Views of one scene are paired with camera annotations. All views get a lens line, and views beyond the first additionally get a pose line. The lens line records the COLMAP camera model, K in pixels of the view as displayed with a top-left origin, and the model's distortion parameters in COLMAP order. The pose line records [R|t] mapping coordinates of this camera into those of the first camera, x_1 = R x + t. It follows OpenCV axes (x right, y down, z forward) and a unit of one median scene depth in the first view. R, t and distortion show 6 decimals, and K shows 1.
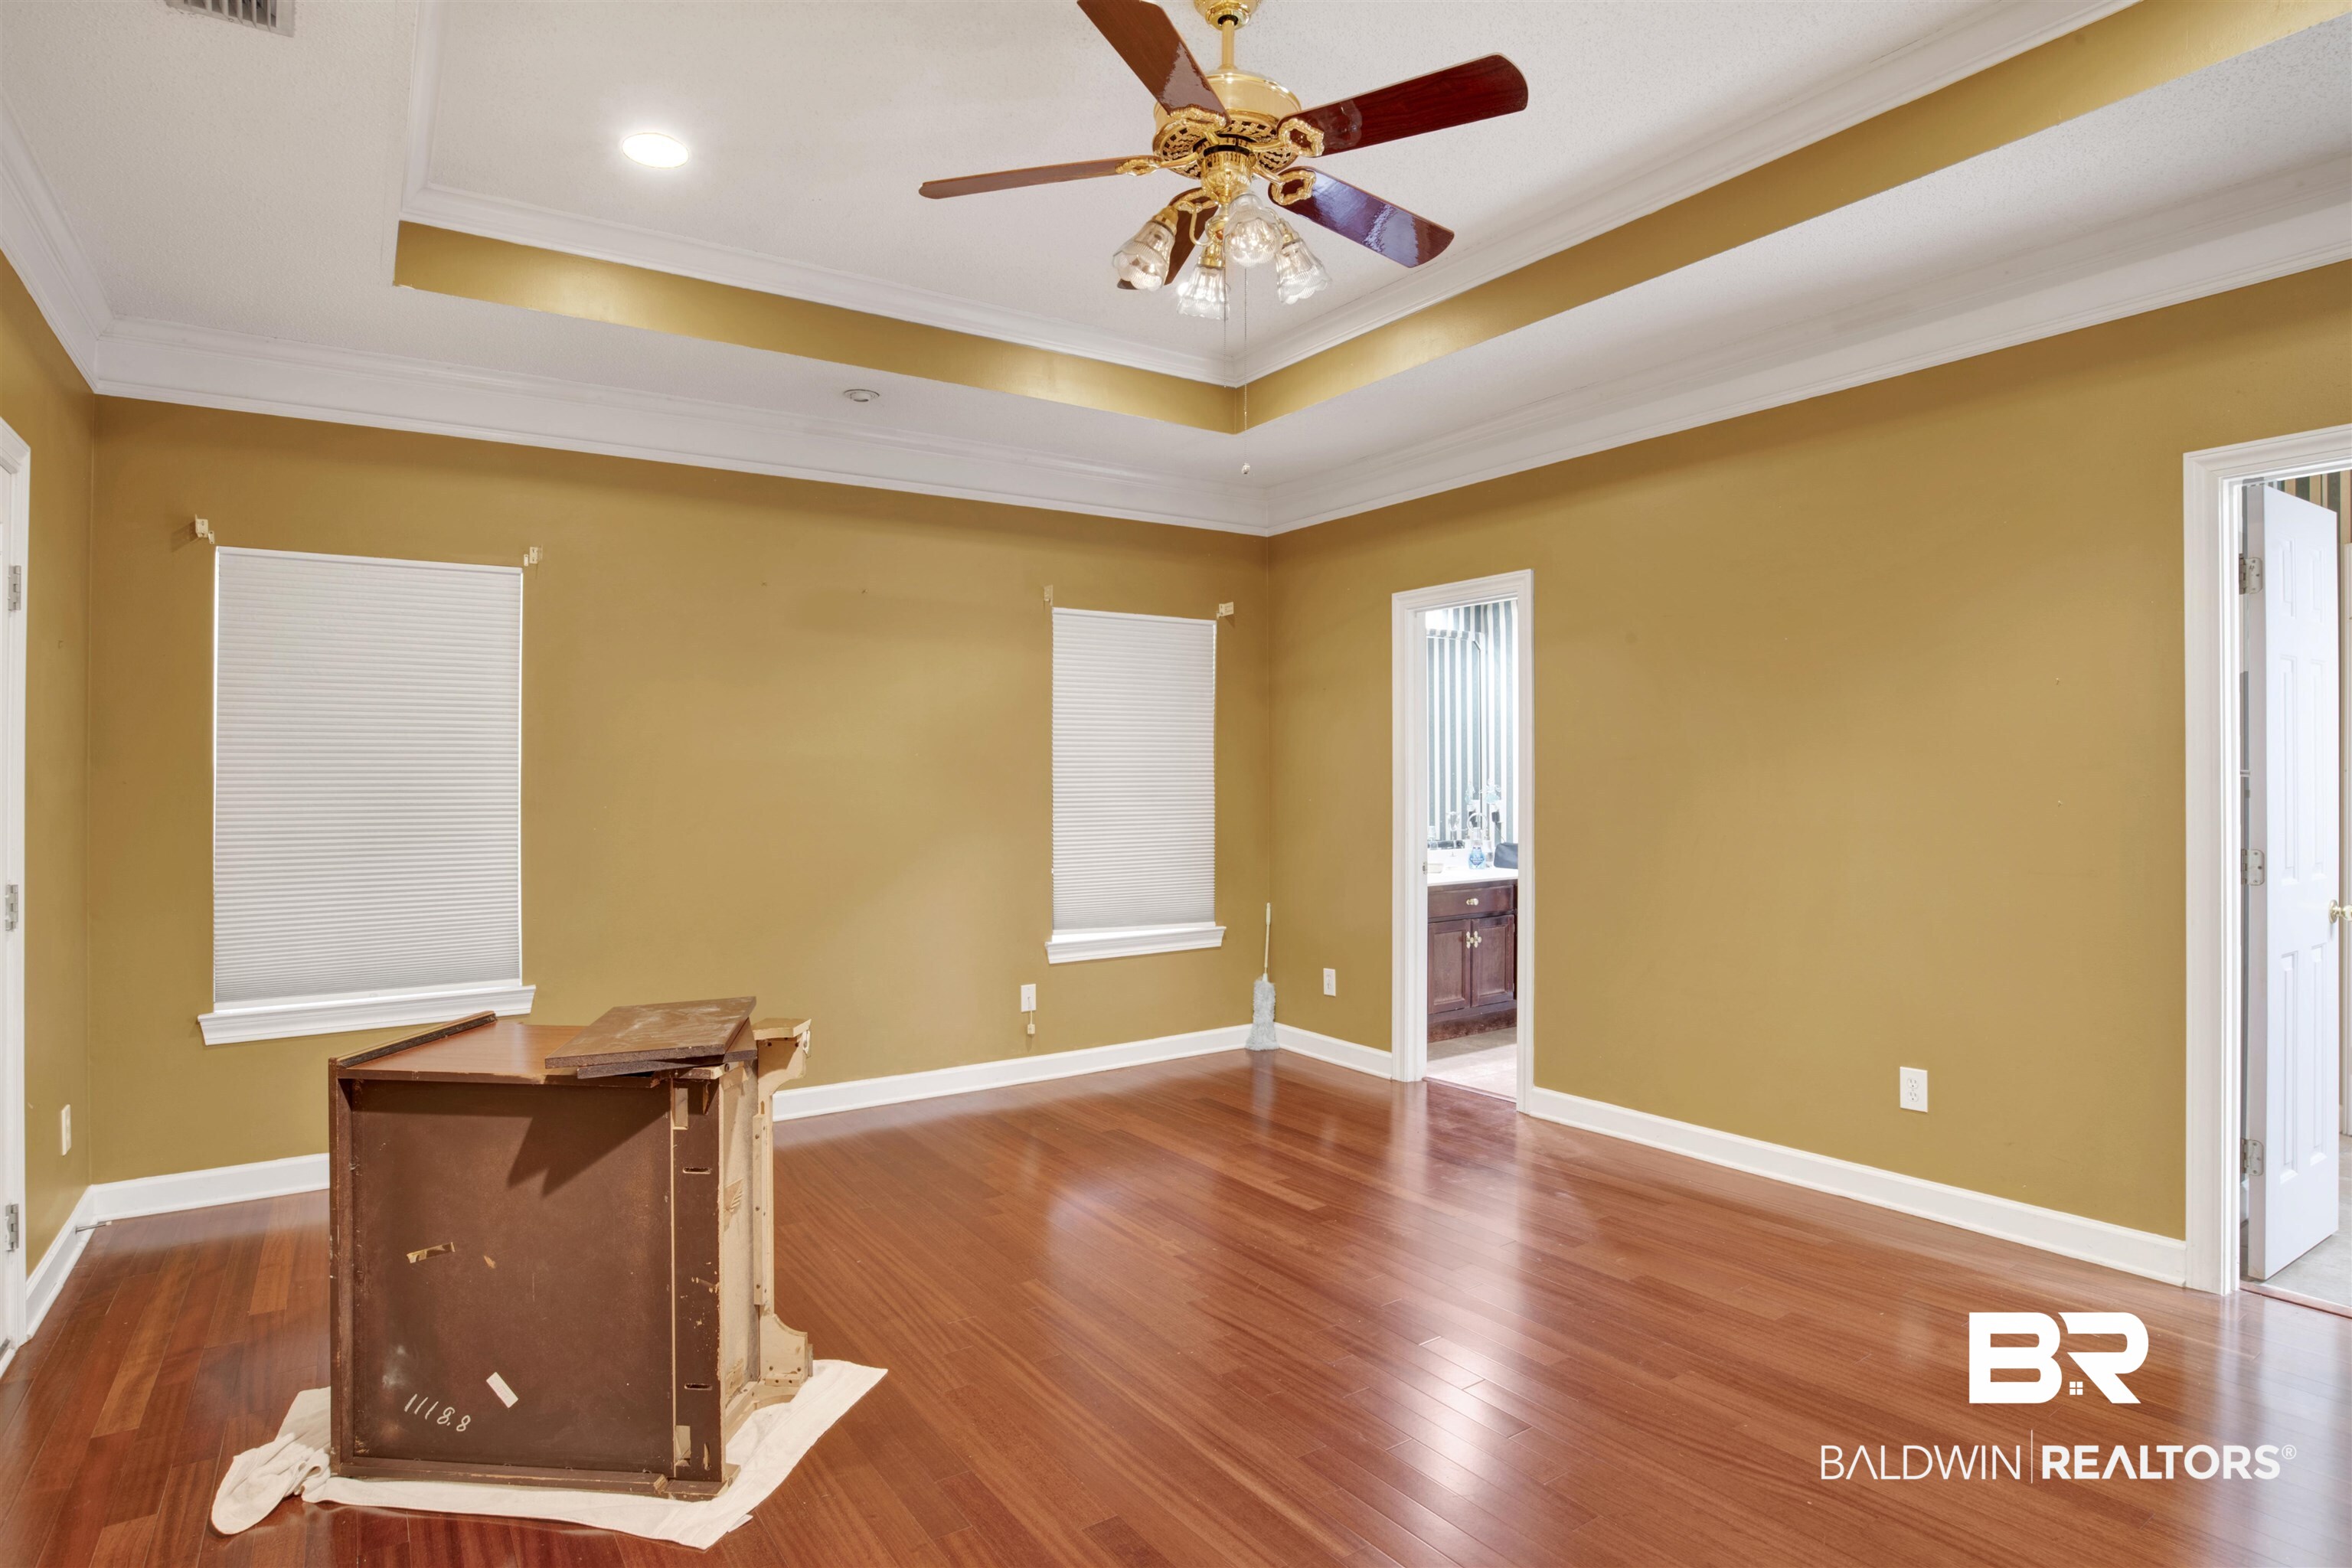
lens RADIAL K [[1275.2, 0, 1188.5], [0, 1275.2, 777.8], [0, 0, 1]] dist [-0.050298, 0.013827]
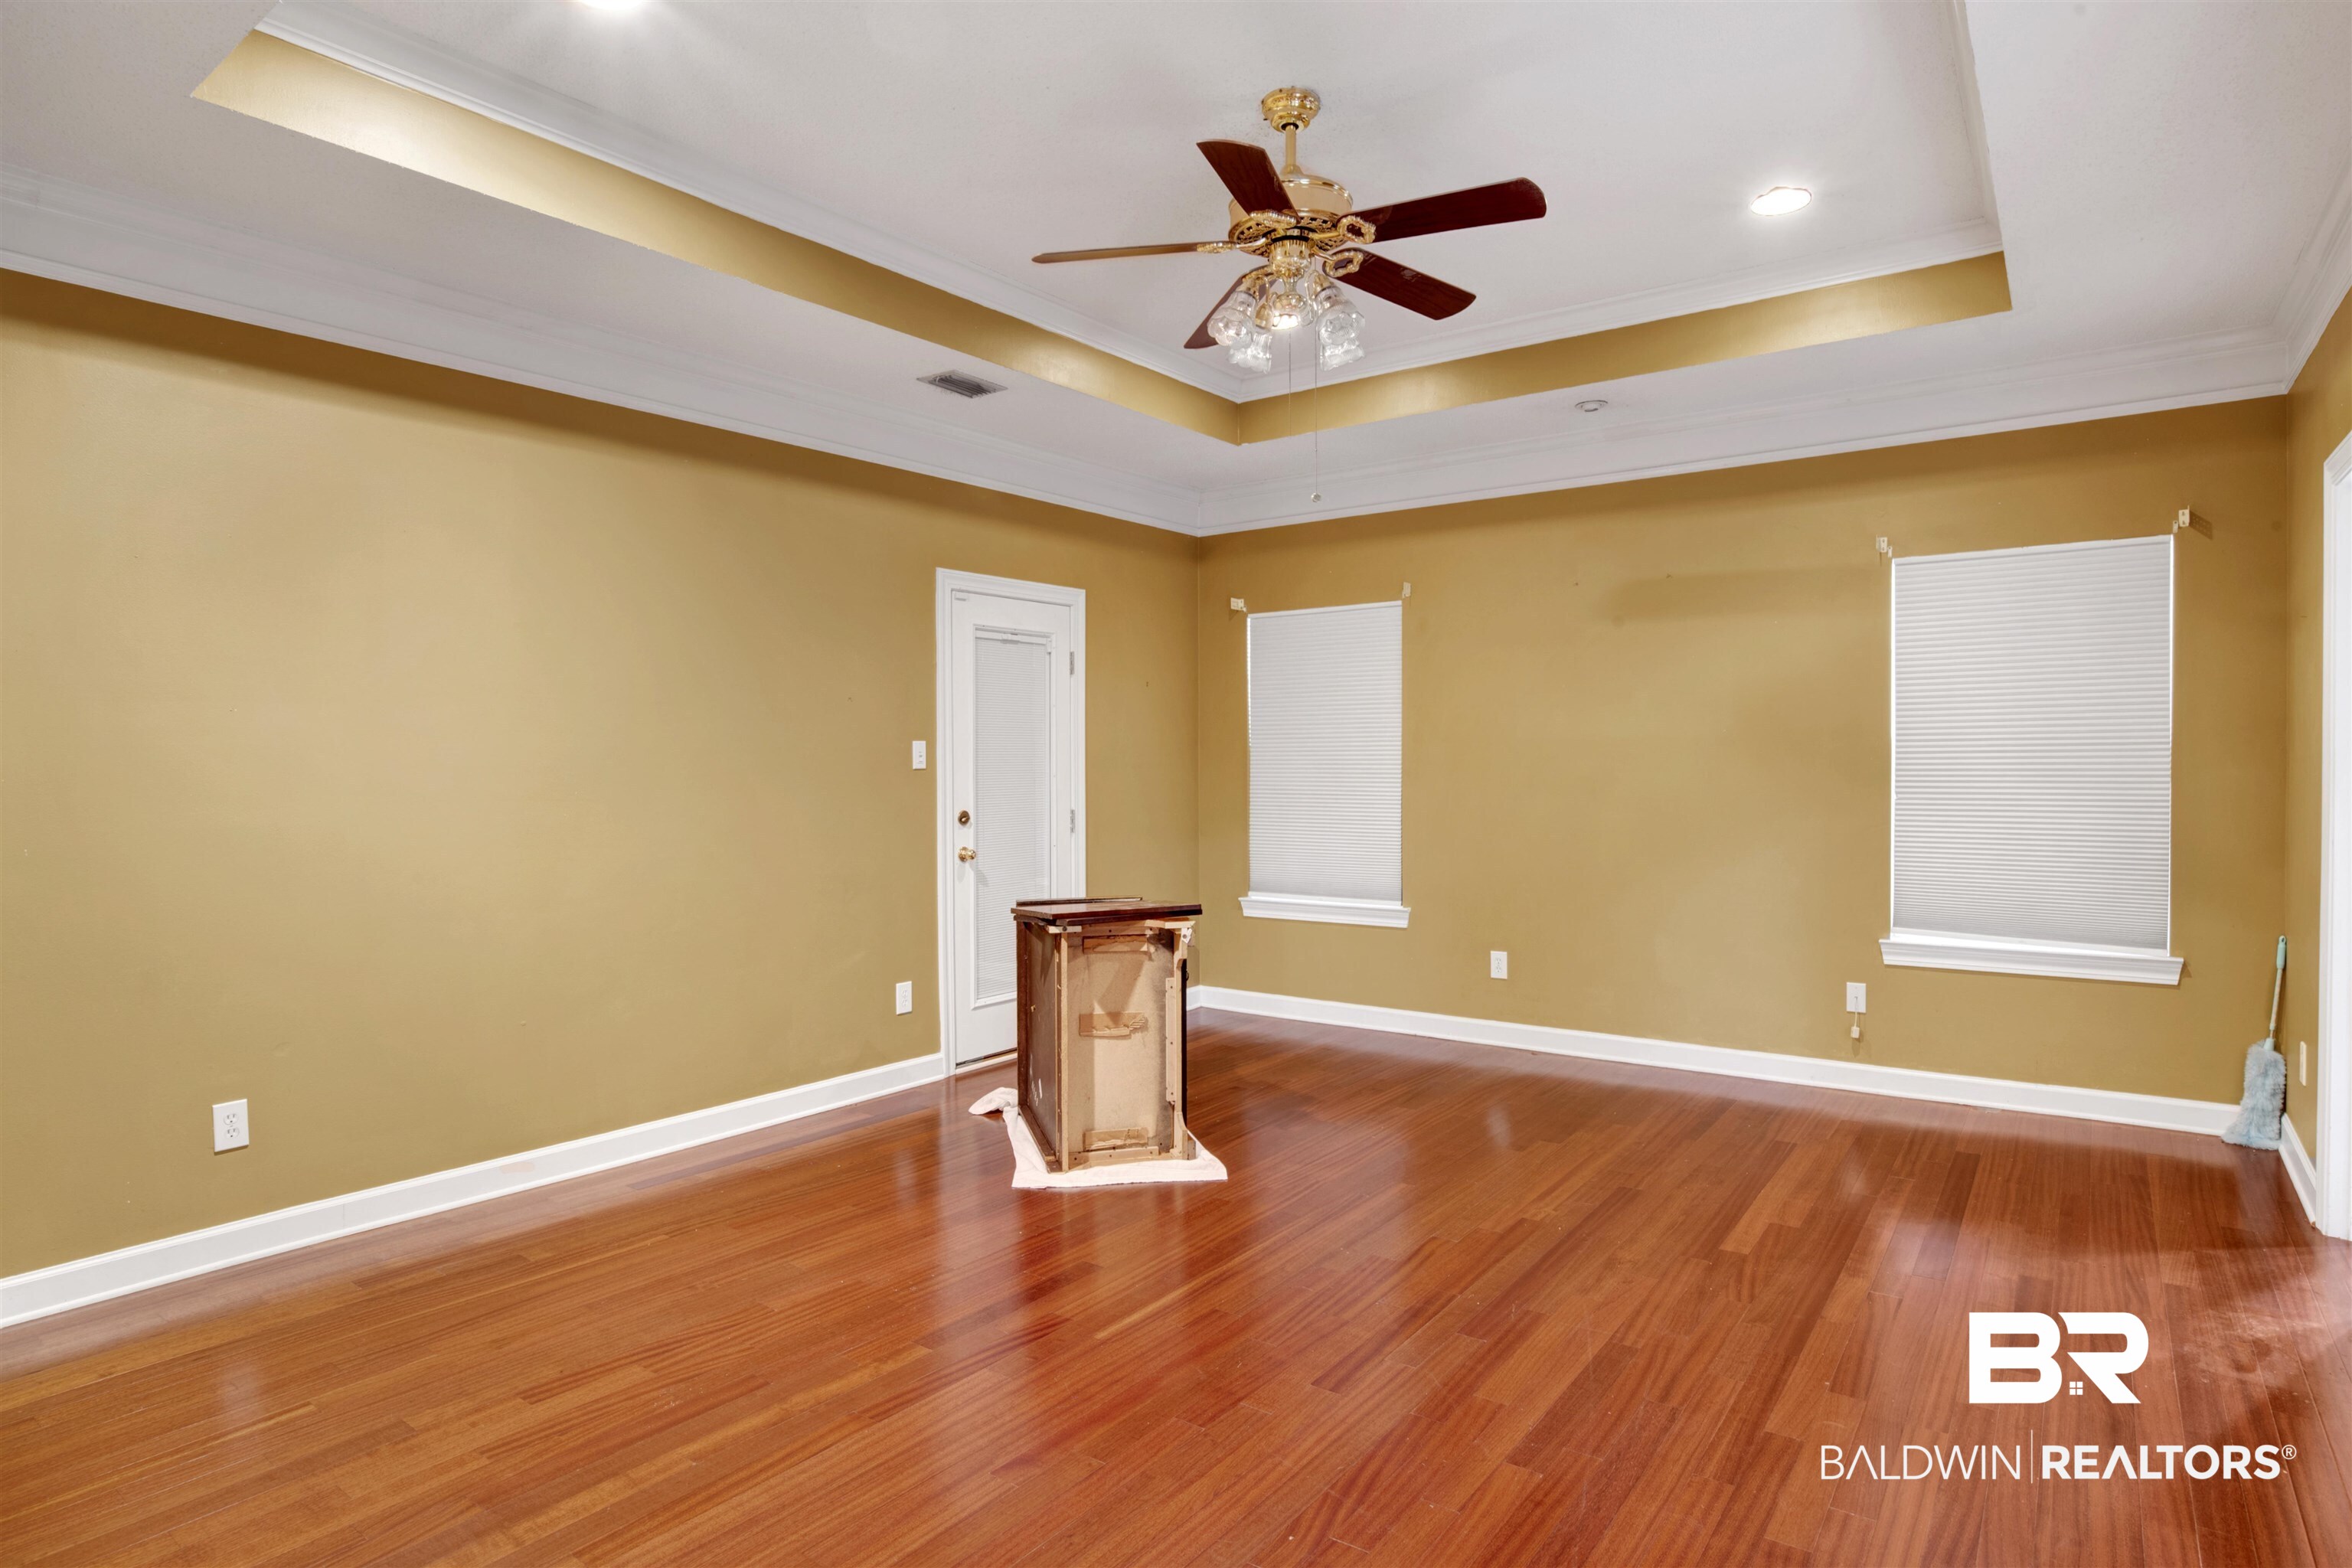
lens RADIAL K [[1275.2, 0, 1188.5], [0, 1275.2, 777.8], [0, 0, 1]] dist [-0.050298, 0.013827]
pose [[0.335172, 0.017600, -0.941993, 0.643099], [0.003998, 0.999790, 0.020102, -0.002994], [0.942148, -0.010504, 0.335031, 0.298603]]
